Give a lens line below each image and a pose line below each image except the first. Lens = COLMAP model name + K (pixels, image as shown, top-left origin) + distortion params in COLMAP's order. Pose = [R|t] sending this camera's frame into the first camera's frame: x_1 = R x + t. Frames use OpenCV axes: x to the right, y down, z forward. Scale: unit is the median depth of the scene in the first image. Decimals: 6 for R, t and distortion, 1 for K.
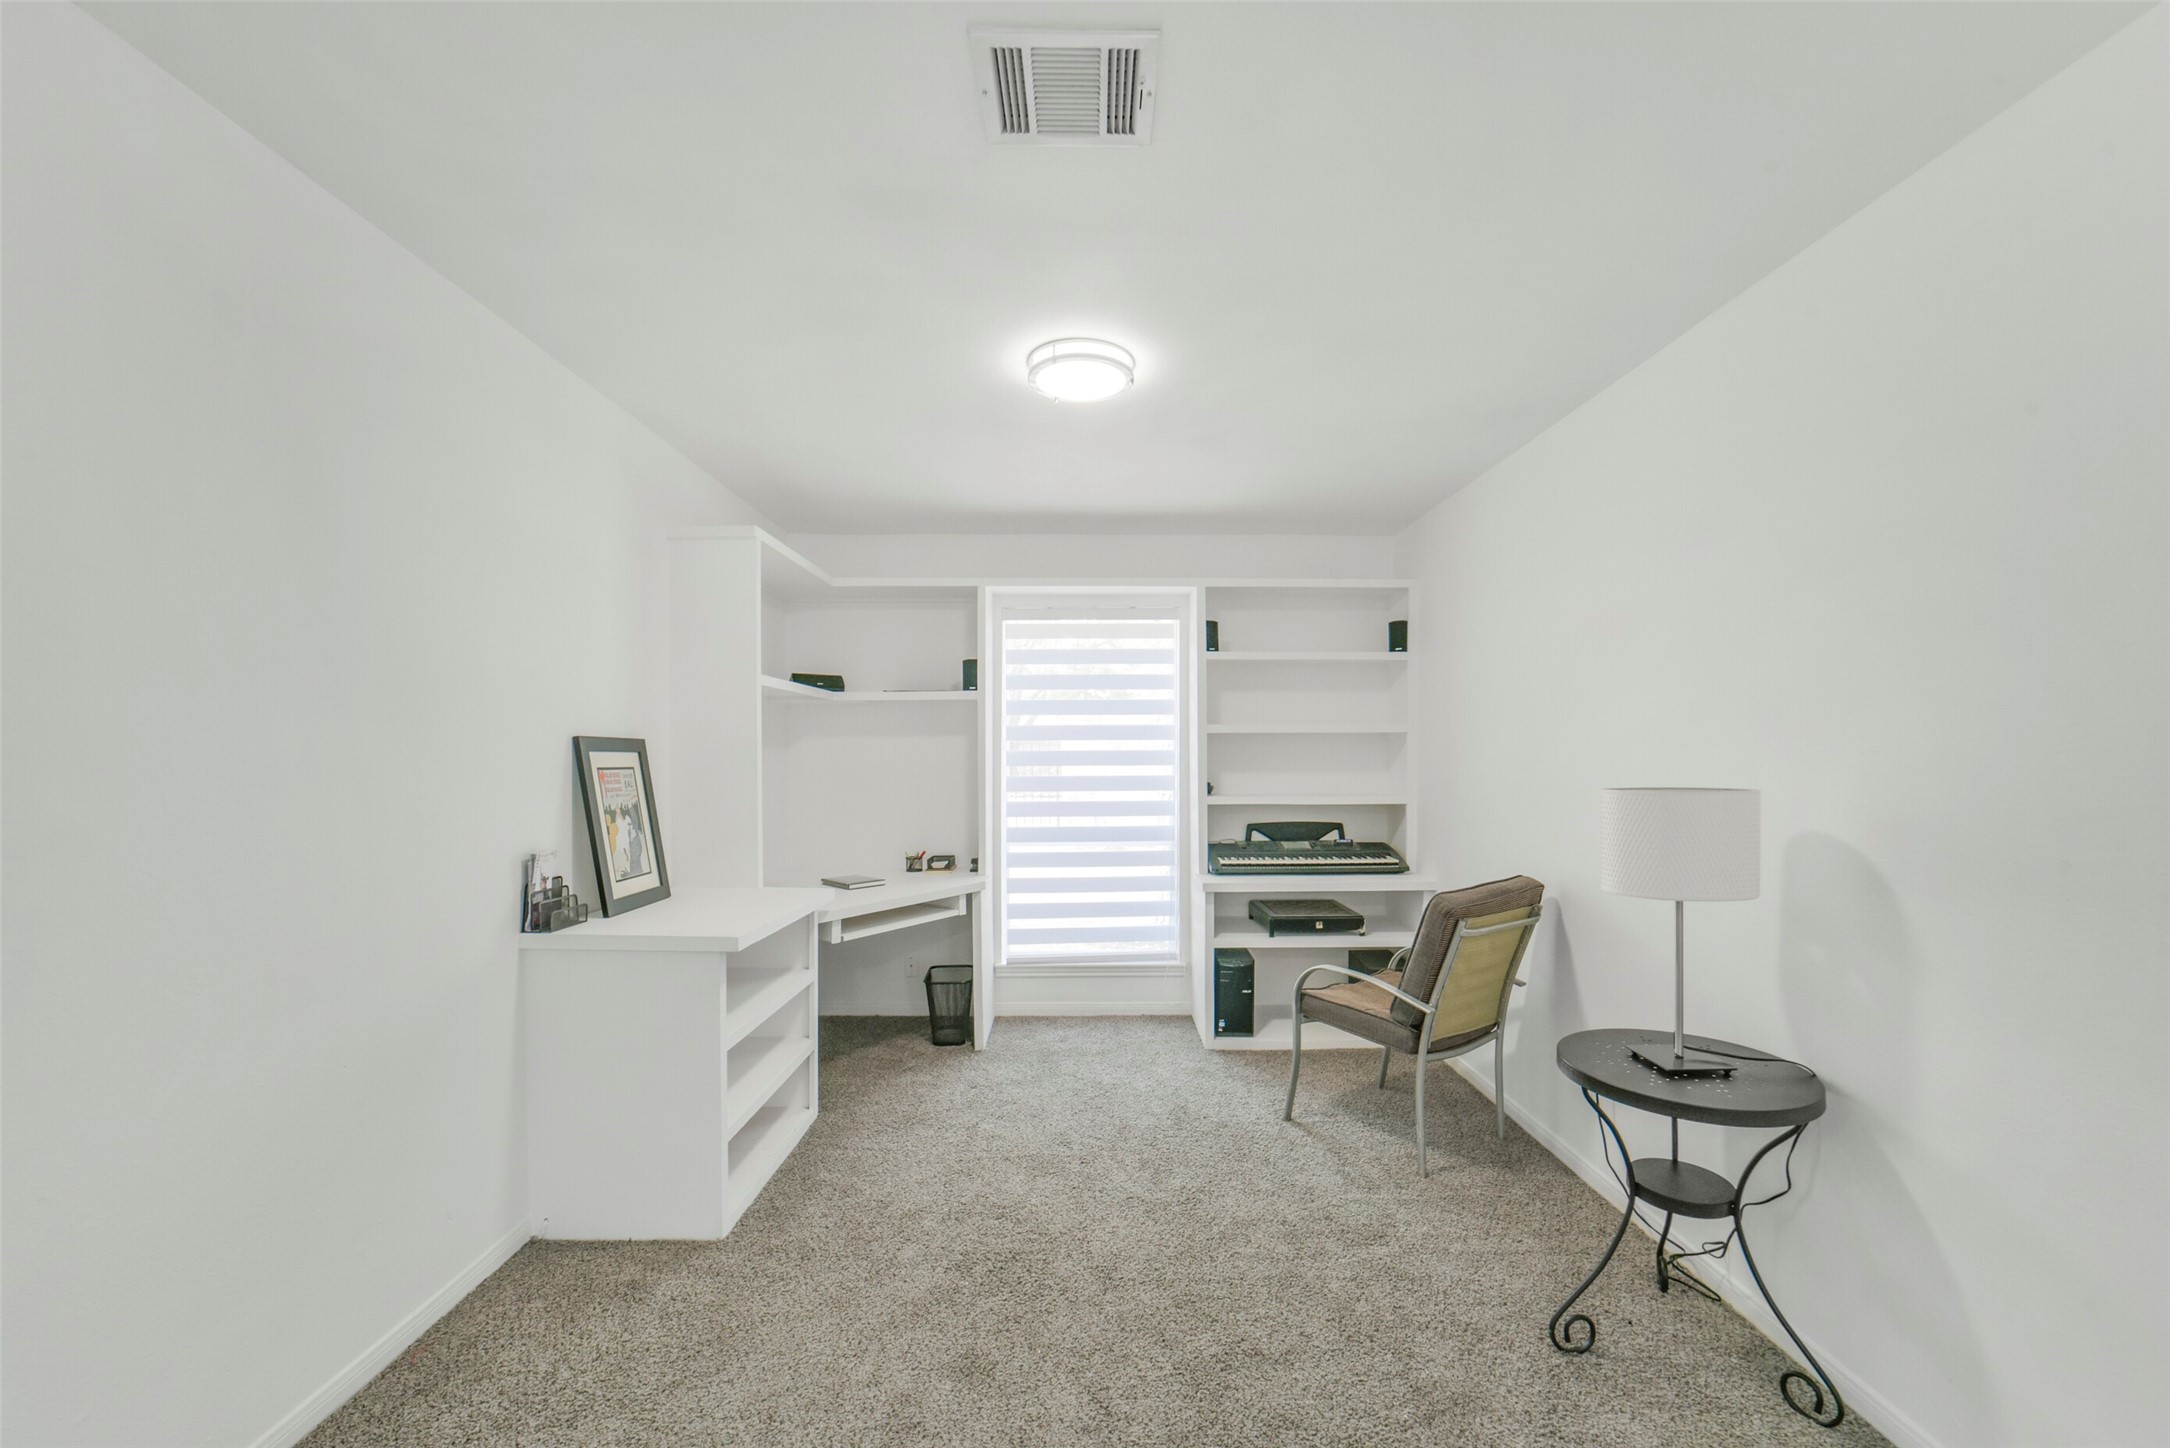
lens RADIAL K [[853.7, 0, 1098.6], [0, 853.7, 777.0], [0, 0, 1]] dist [-0.017429, 0.008524]
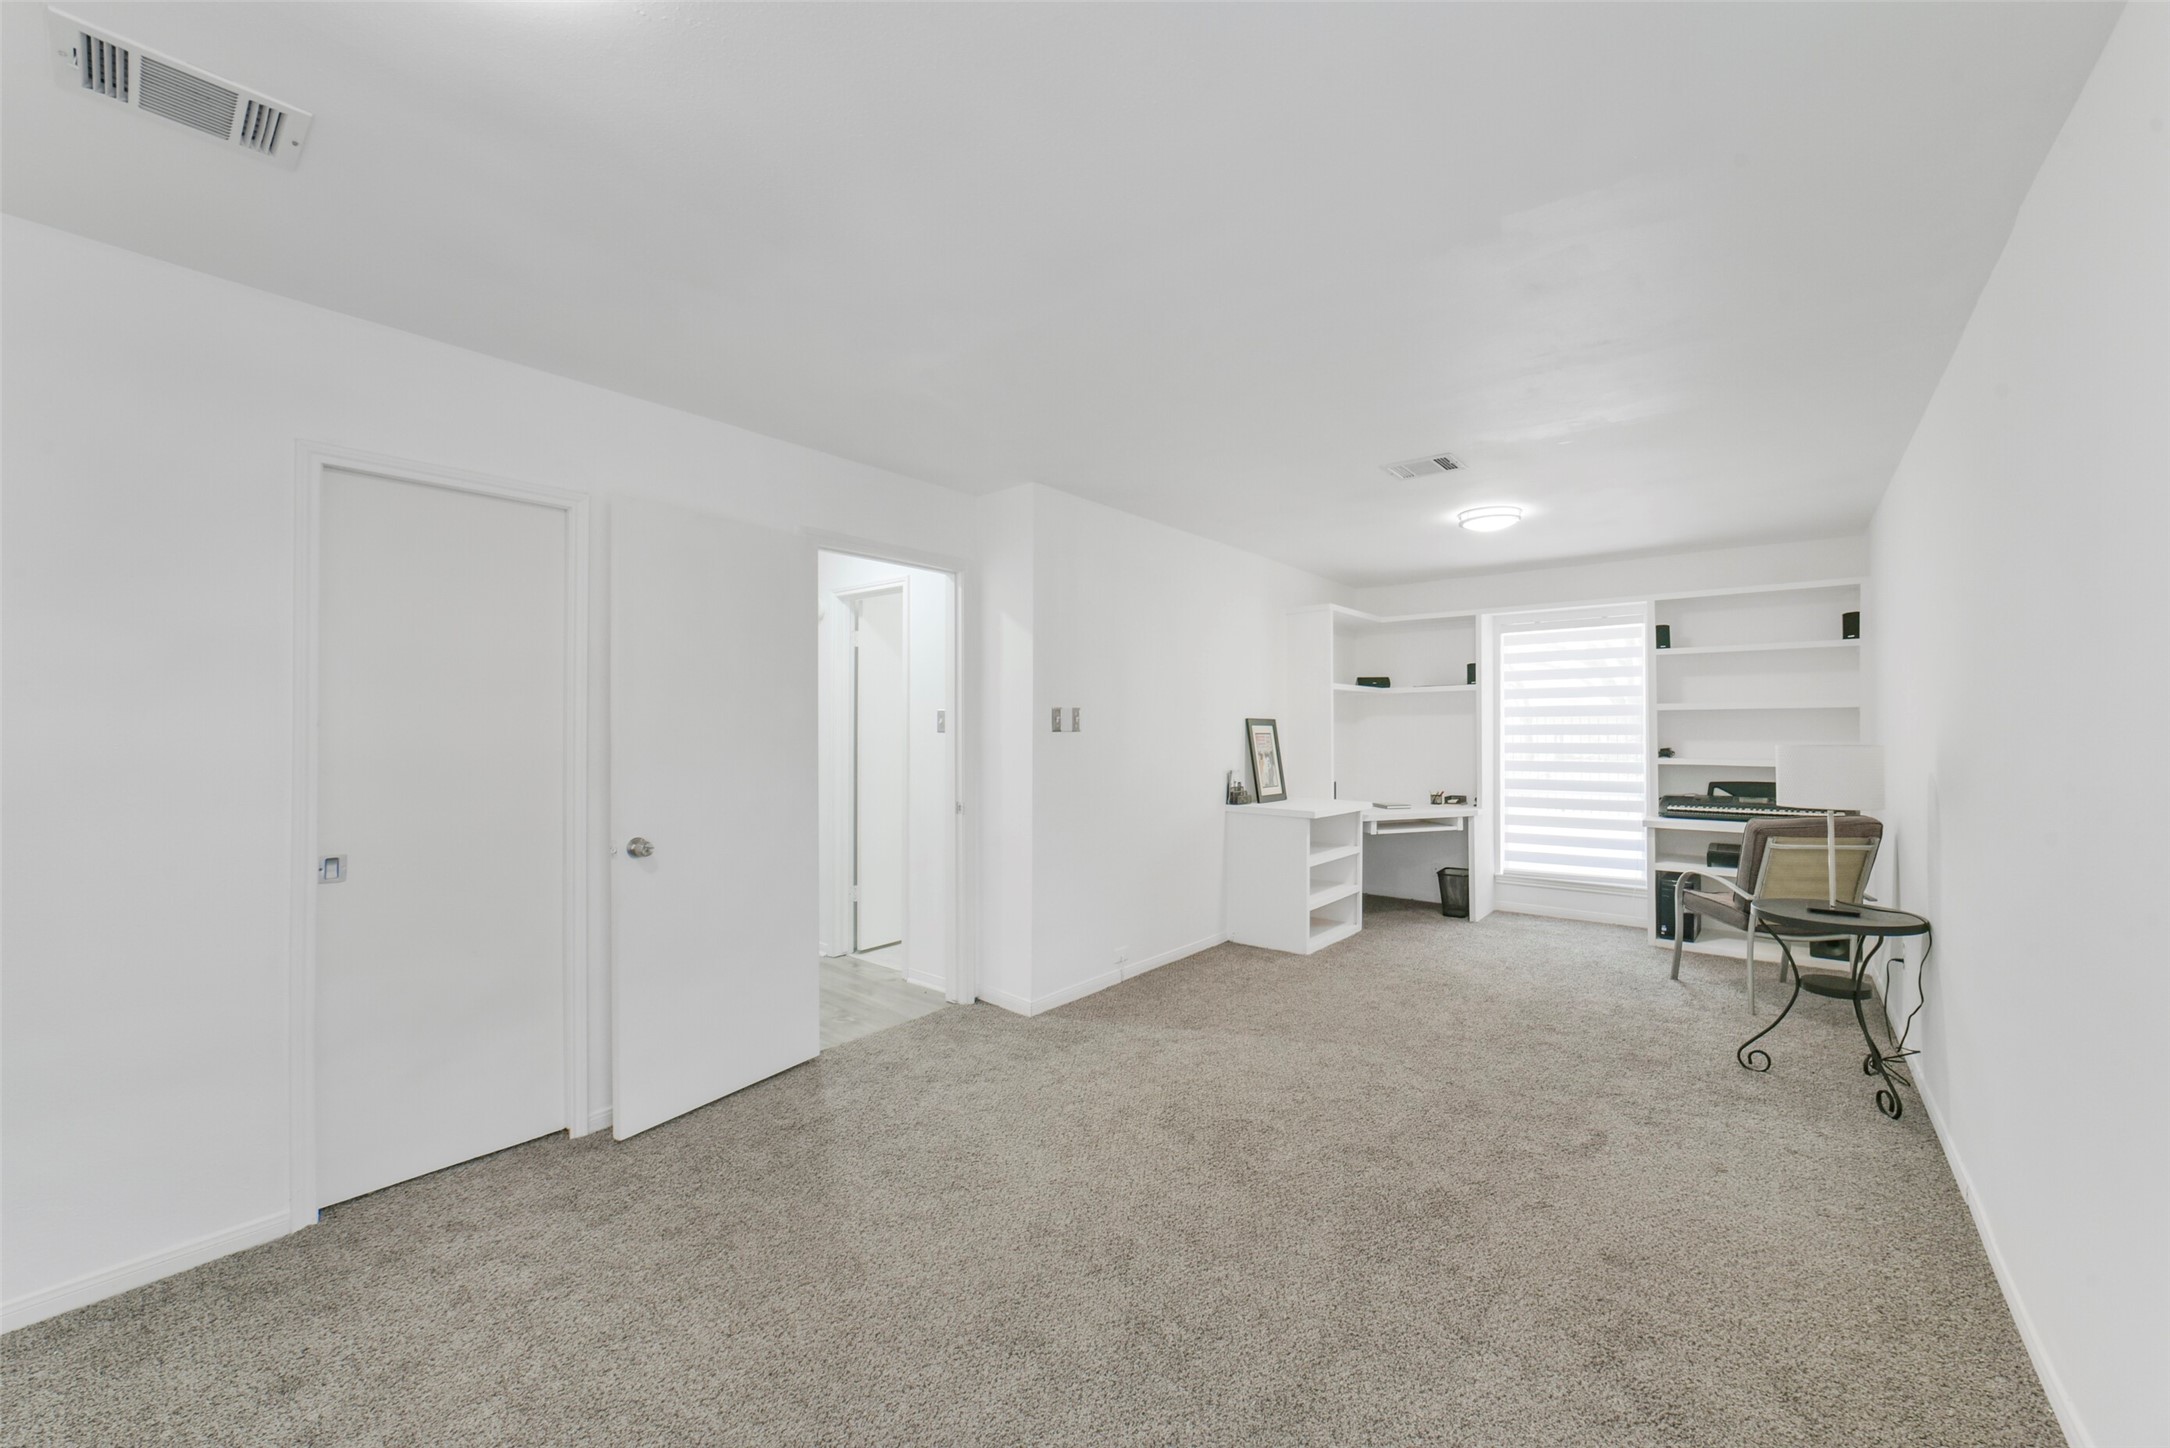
lens RADIAL K [[873.1, 0, 1086.8], [0, 873.1, 704.6], [0, 0, 1]] dist [-0.032127, 0.009336]
pose [[0.763260, -0.018216, -0.645835, 0.337988], [-0.016904, 0.998697, -0.048146, 0.020605], [0.645870, 0.047665, 0.761958, -0.636556]]
